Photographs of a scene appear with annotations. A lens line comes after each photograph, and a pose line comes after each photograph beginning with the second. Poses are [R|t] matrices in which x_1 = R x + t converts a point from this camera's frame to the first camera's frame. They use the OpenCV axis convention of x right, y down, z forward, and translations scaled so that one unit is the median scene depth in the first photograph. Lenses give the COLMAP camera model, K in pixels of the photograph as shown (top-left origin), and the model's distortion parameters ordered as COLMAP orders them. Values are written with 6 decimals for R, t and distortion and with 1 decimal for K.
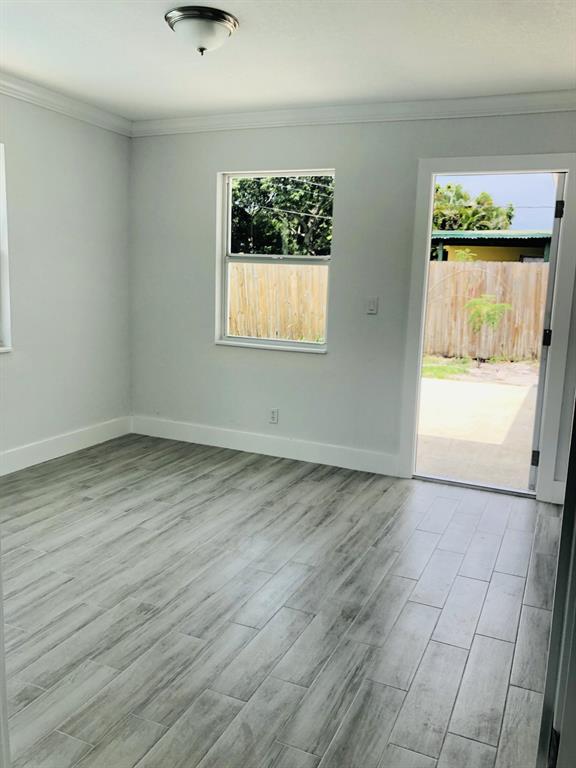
lens RADIAL K [[625.5, 0, 287.1], [0, 625.5, 383.0], [0, 0, 1]] dist [0.020956, -0.049152]
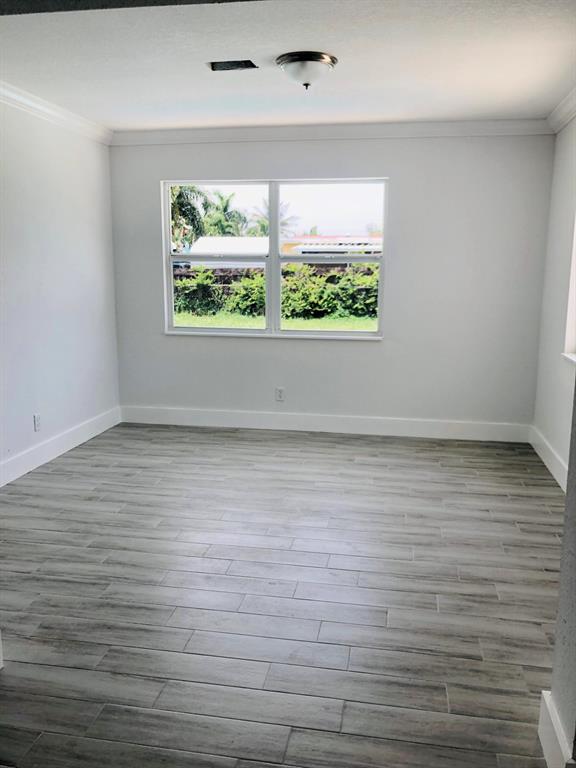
lens RADIAL K [[625.5, 0, 290.7], [0, 625.5, 384.6], [0, 0, 1]] dist [0.020956, -0.049152]
pose [[0.270437, 0.148616, -0.951198, 0.746956], [-0.166860, 0.980296, 0.105722, -0.065046], [0.948168, 0.130126, 0.289906, 0.494916]]
